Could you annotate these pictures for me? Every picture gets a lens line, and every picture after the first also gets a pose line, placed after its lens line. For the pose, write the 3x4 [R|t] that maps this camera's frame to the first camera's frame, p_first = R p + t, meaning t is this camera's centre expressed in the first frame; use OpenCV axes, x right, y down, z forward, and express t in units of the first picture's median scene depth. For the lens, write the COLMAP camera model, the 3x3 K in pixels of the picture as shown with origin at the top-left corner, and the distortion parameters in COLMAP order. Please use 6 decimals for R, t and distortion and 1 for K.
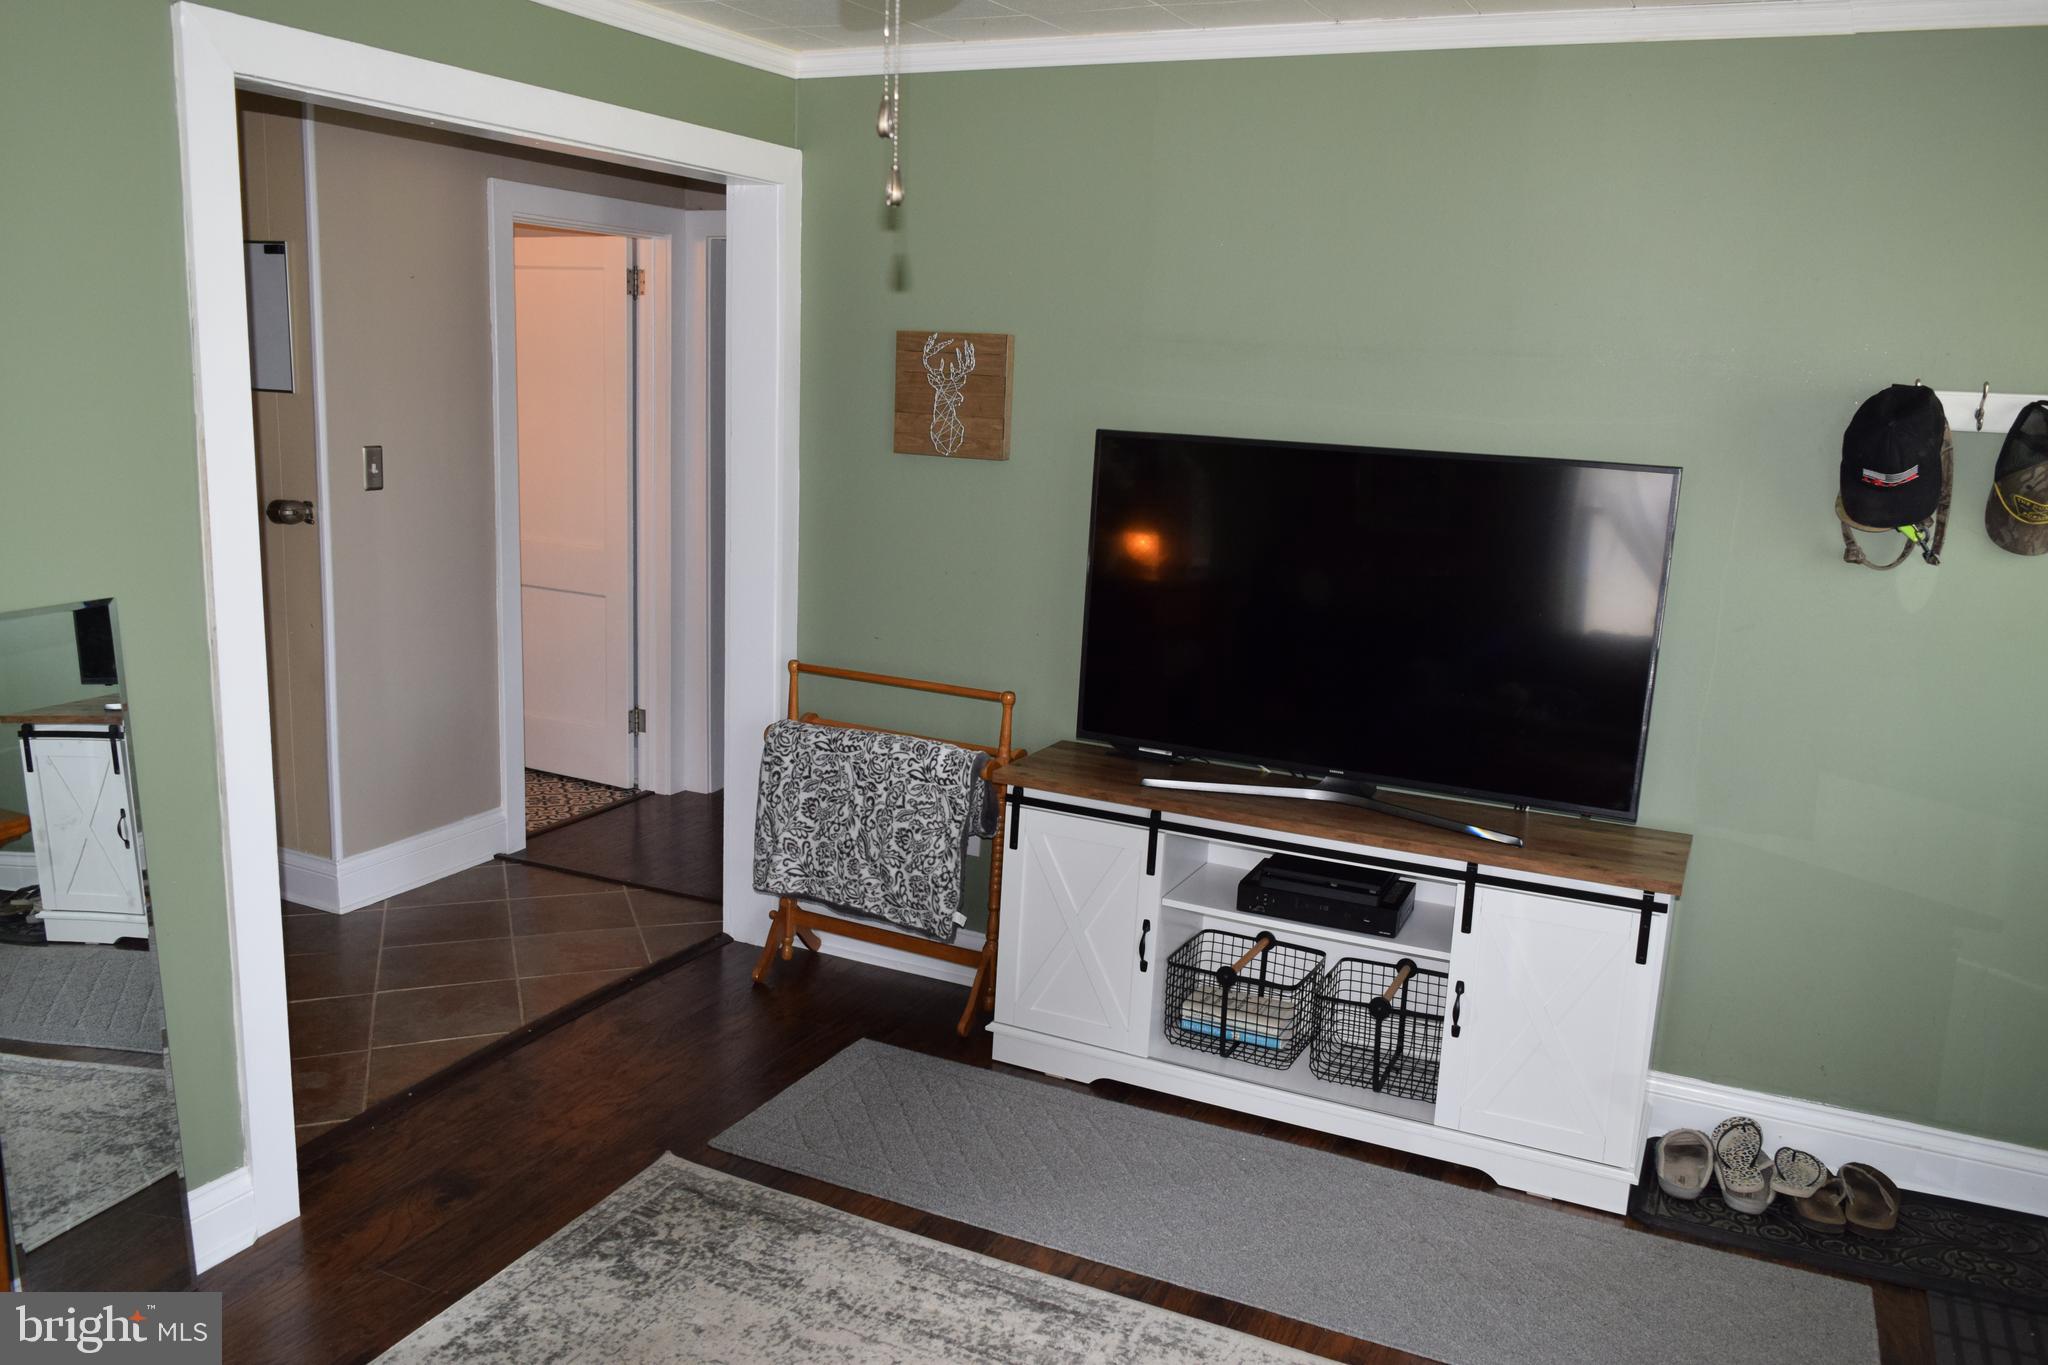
lens RADIAL K [[1595.2, 0, 1015.5], [0, 1595.2, 687.4], [0, 0, 1]] dist [-0.009686, 0.008400]
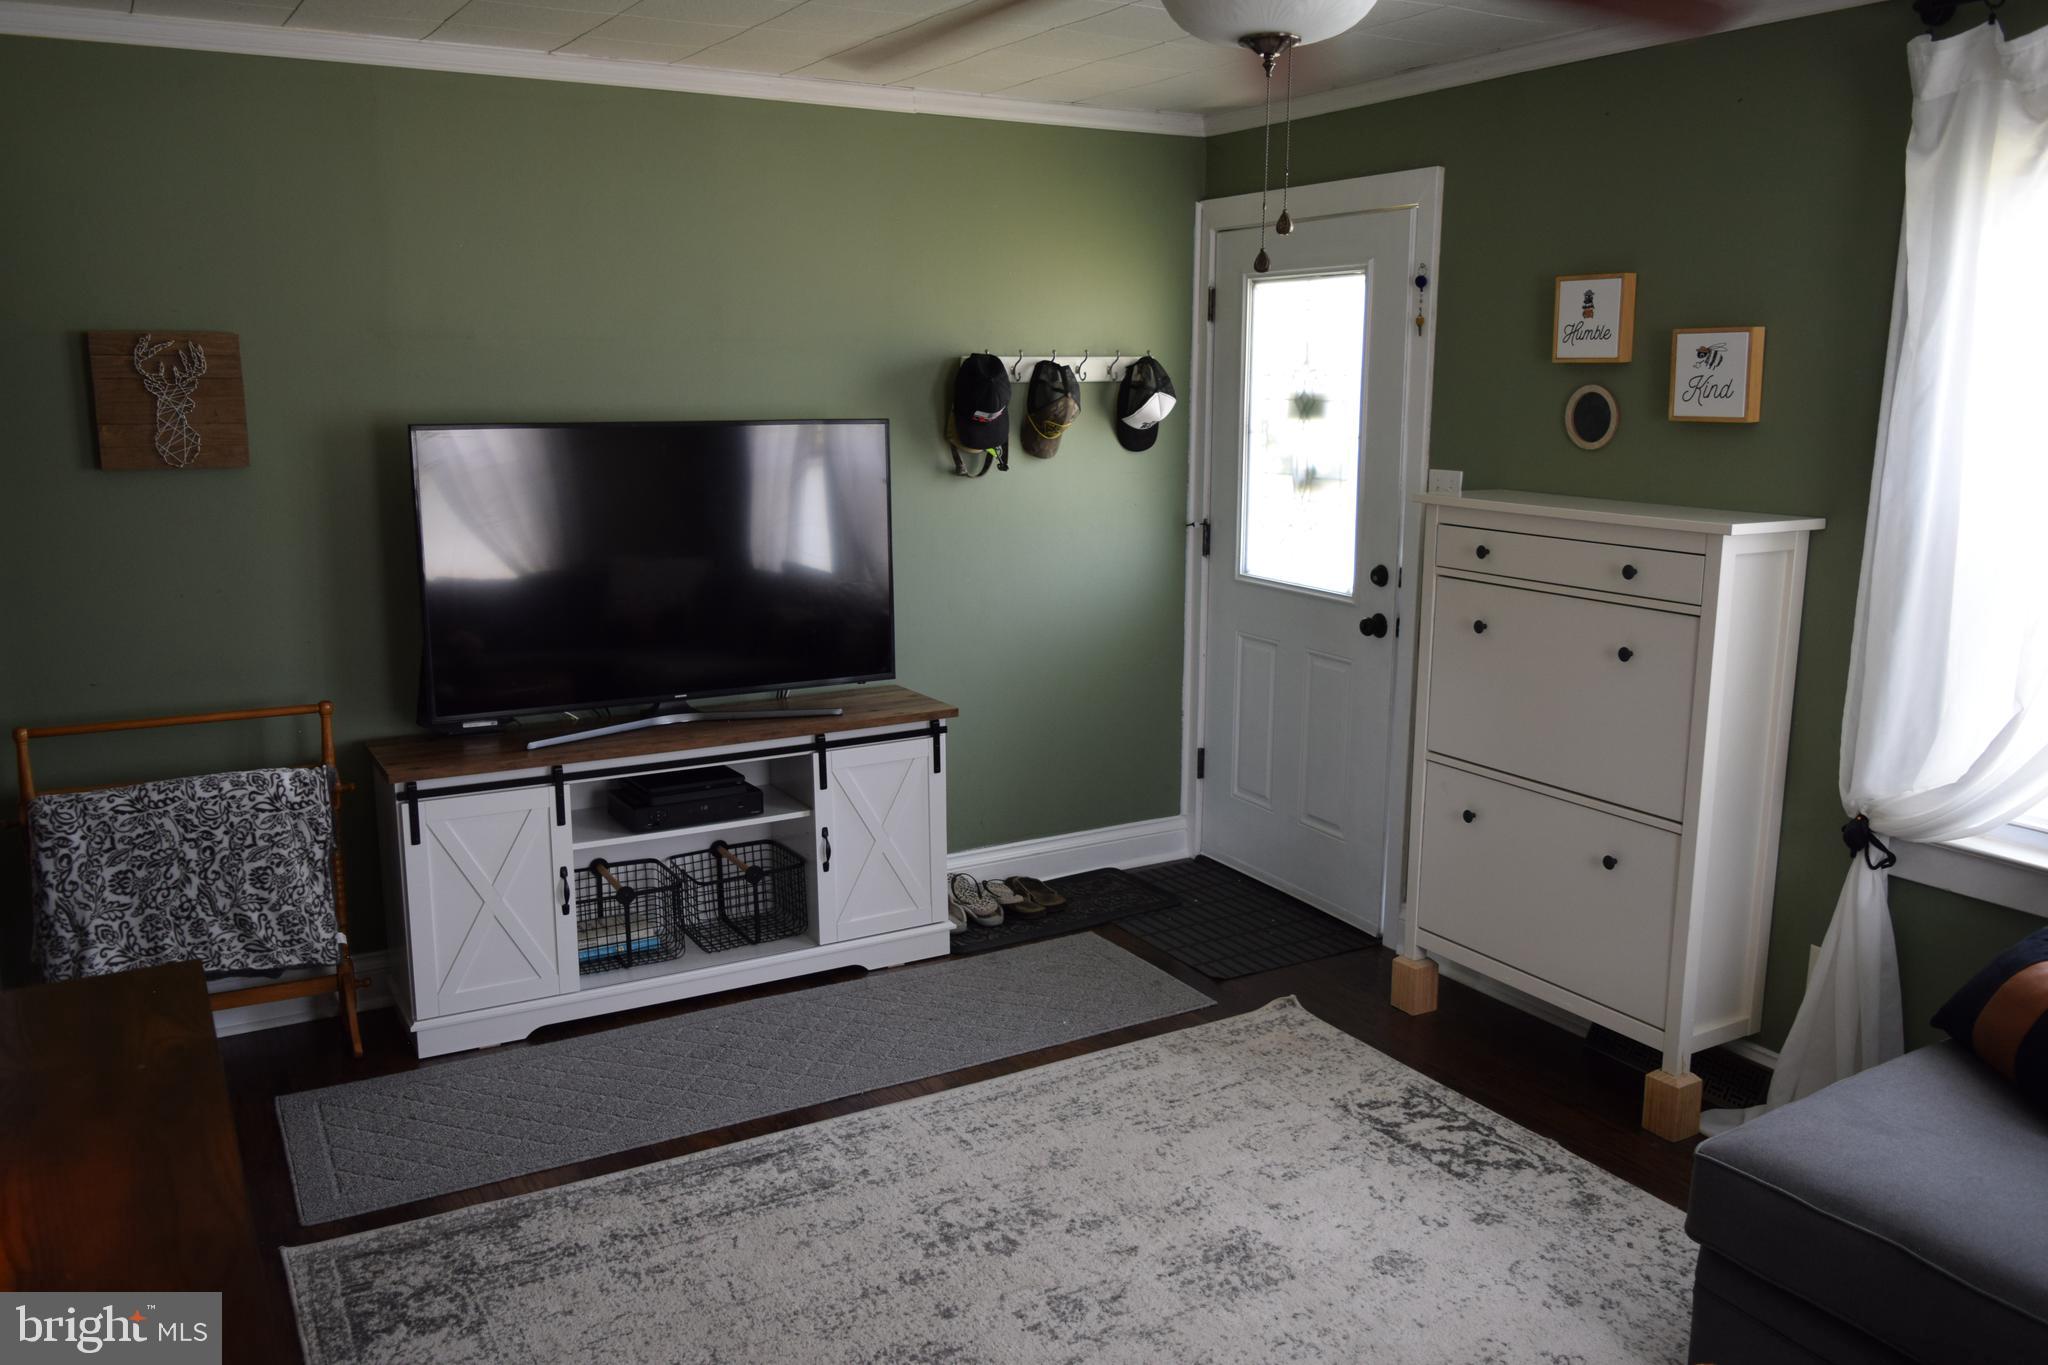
lens RADIAL K [[1595.2, 0, 1021.0], [0, 1595.2, 685.0], [0, 0, 1]] dist [-0.009686, 0.008400]
pose [[0.566705, -0.201848, 0.798814, -0.541974], [0.185843, 0.975857, 0.114741, -0.039790], [-0.802688, 0.083430, 0.590535, 0.084768]]
